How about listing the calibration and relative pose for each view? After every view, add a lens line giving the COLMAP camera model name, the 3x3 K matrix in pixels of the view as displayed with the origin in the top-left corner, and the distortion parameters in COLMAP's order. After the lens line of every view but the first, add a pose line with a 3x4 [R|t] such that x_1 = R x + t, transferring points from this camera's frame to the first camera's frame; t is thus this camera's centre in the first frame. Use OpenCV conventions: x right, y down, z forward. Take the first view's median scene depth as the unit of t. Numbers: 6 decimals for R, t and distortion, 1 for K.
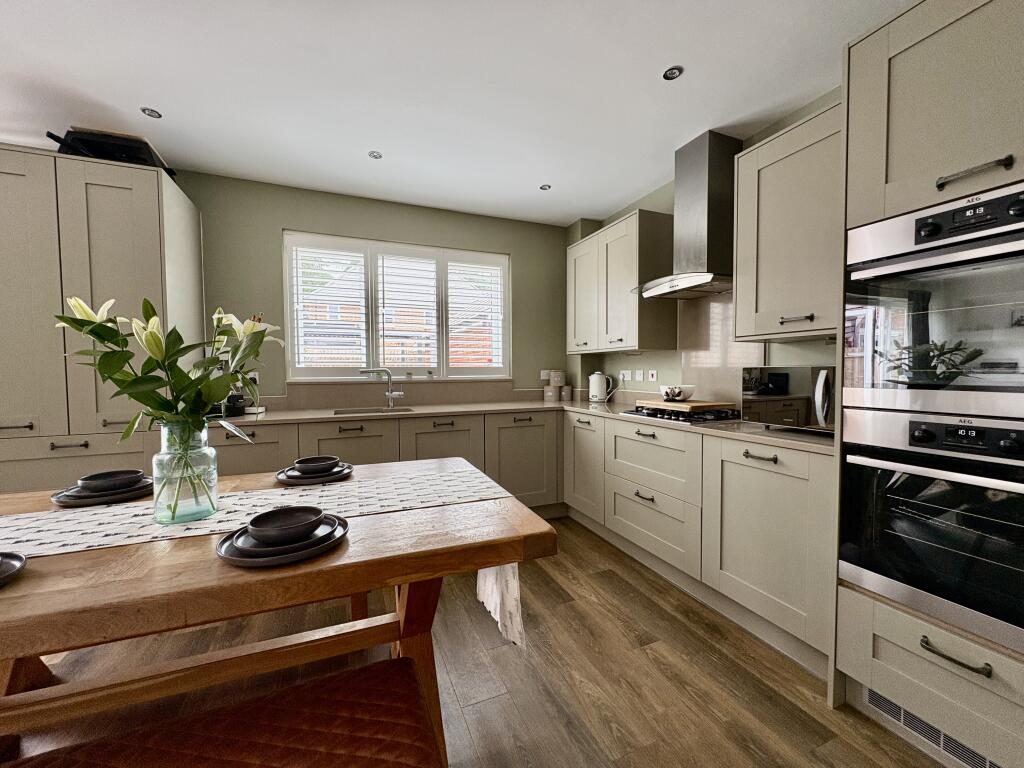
lens RADIAL K [[409.8, 0, 512.0], [0, 409.8, 384.0], [0, 0, 1]] dist [0.000268, 0.000224]
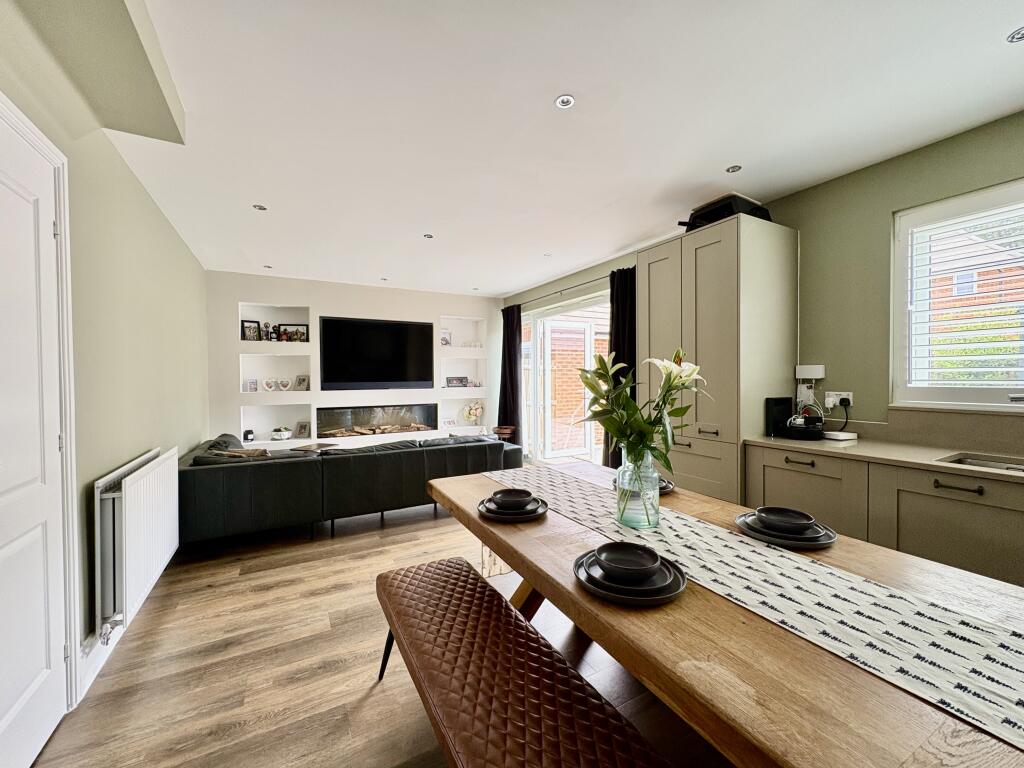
lens RADIAL K [[409.8, 0, 512.0], [0, 409.8, 384.0], [0, 0, 1]] dist [0.000268, 0.000224]
pose [[0.107843, 0.022786, -0.993907, 0.274491], [-0.026185, 0.999456, 0.020072, -0.077684], [0.993823, 0.023860, 0.108381, 0.336207]]
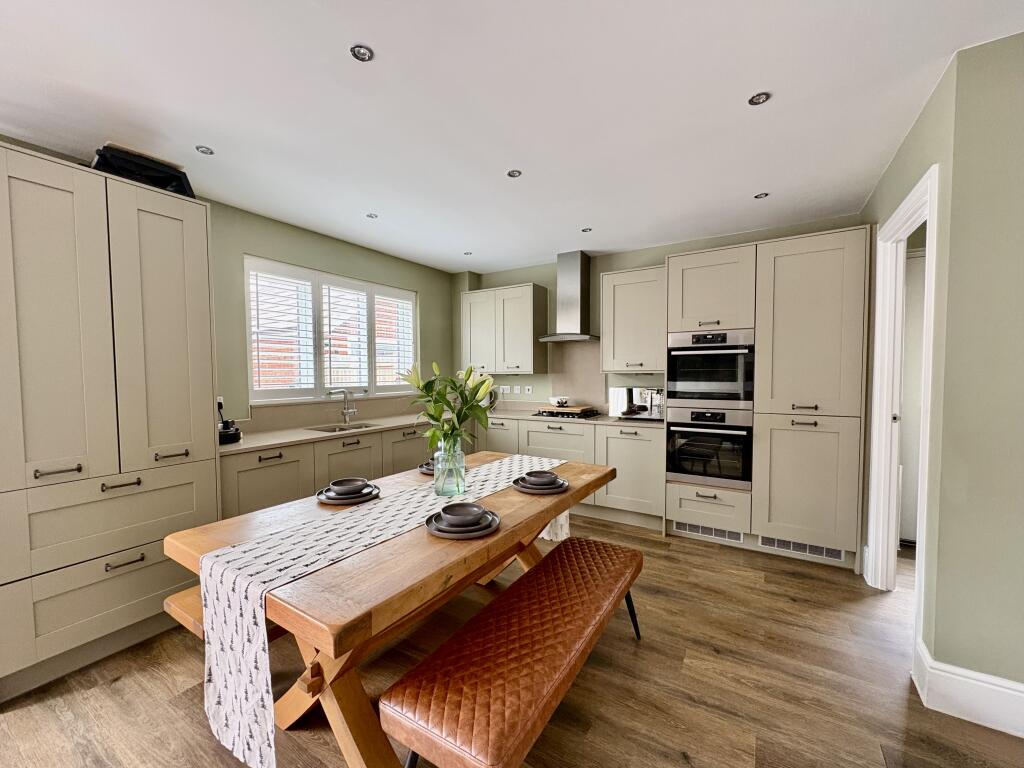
lens RADIAL K [[412.0, 0, 509.2], [0, 412.0, 390.0], [0, 0, 1]] dist [0.000335, 0.000016]
pose [[0.818307, -0.023073, 0.574319, -1.085930], [0.019998, 0.999732, 0.011670, -0.073533], [-0.574434, 0.001936, 0.818549, -0.351145]]
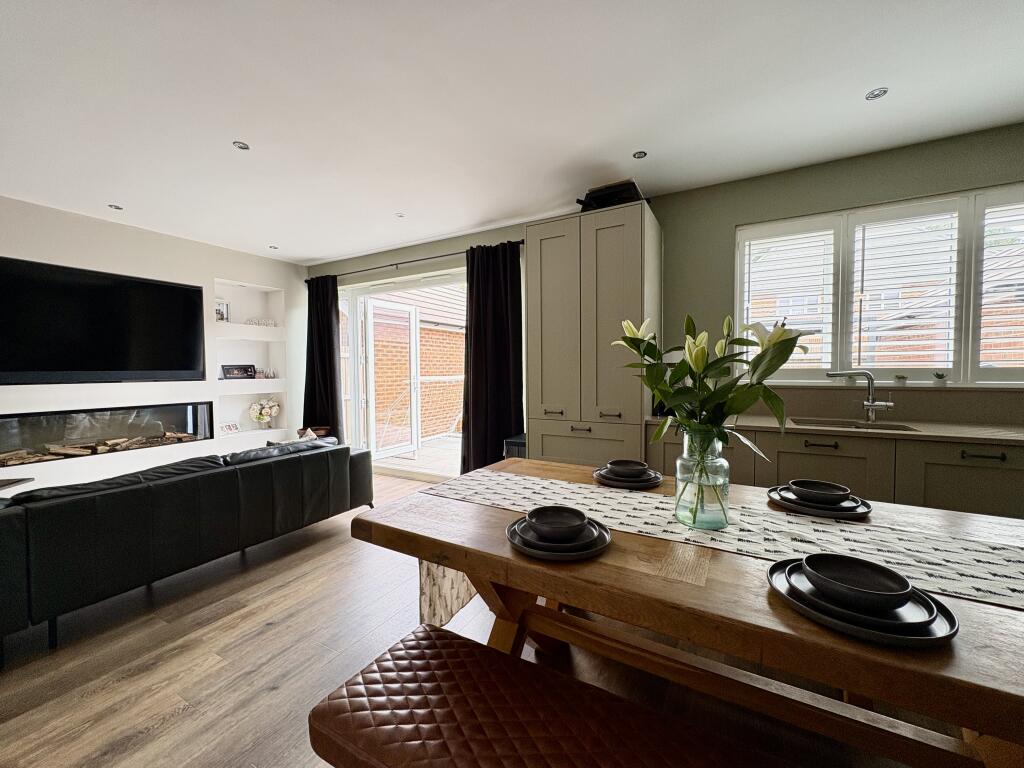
lens RADIAL K [[409.8, 0, 512.0], [0, 409.8, 384.0], [0, 0, 1]] dist [0.000268, 0.000224]
pose [[0.614586, 0.030181, -0.788272, -0.198005], [-0.023283, 0.999526, 0.020116, -0.023812], [0.788506, 0.005990, 0.614998, -0.008700]]
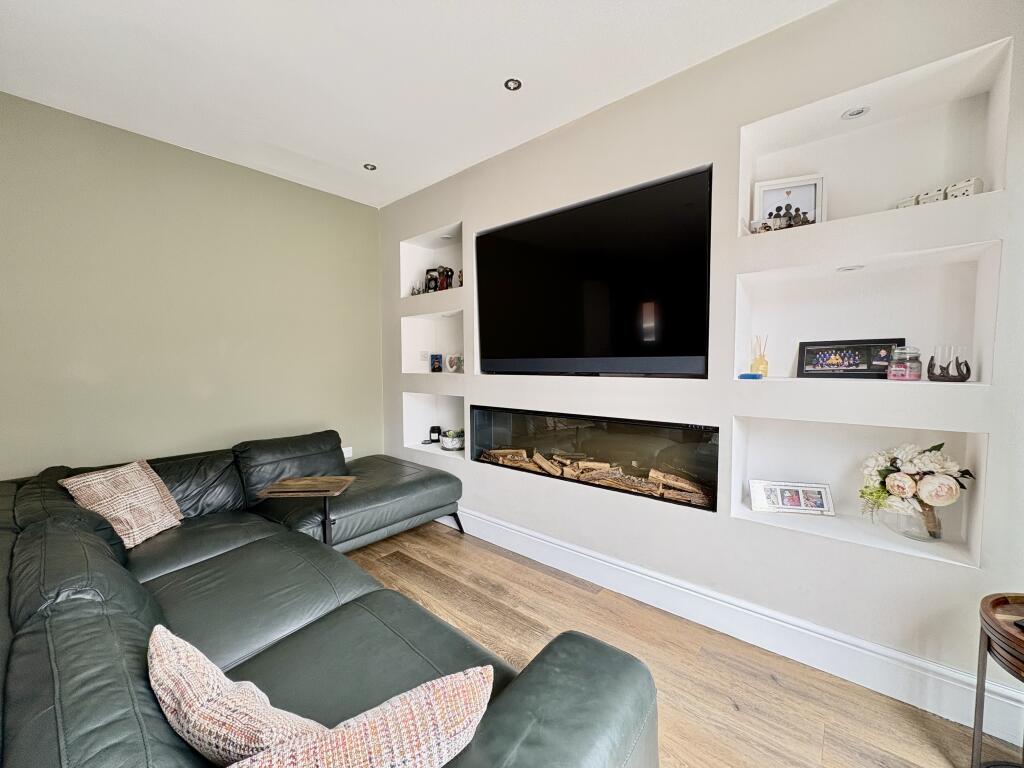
lens RADIAL K [[409.8, 0, 512.0], [0, 409.8, 384.0], [0, 0, 1]] dist [0.000268, 0.000224]
pose [[-0.893720, 0.037489, -0.447055, -2.320939], [-0.002054, 0.996150, 0.087640, -0.032676], [0.448620, 0.079244, -0.890203, 0.795874]]
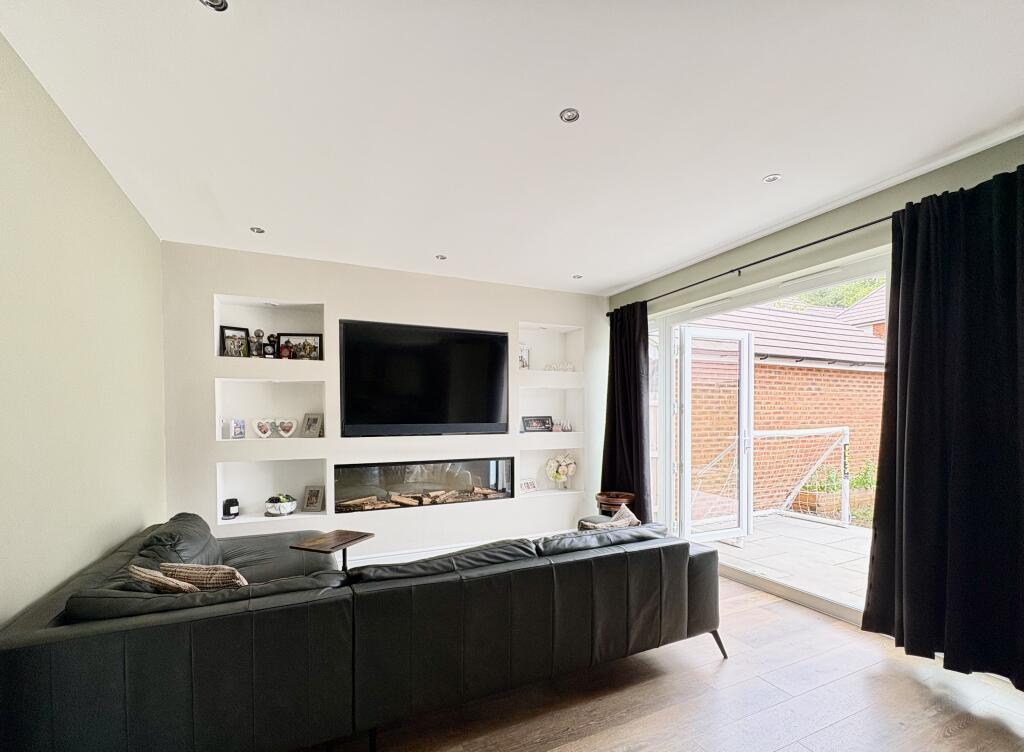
lens RADIAL K [[452.9, 0, 500.3], [0, 452.9, 425.6], [0, 0, 1]] dist [-0.000777, 0.000067]
pose [[0.023745, 0.022337, -0.999468, -0.772867], [-0.027288, 0.999392, 0.021687, -0.051013], [0.999346, 0.026759, 0.024340, -0.053783]]
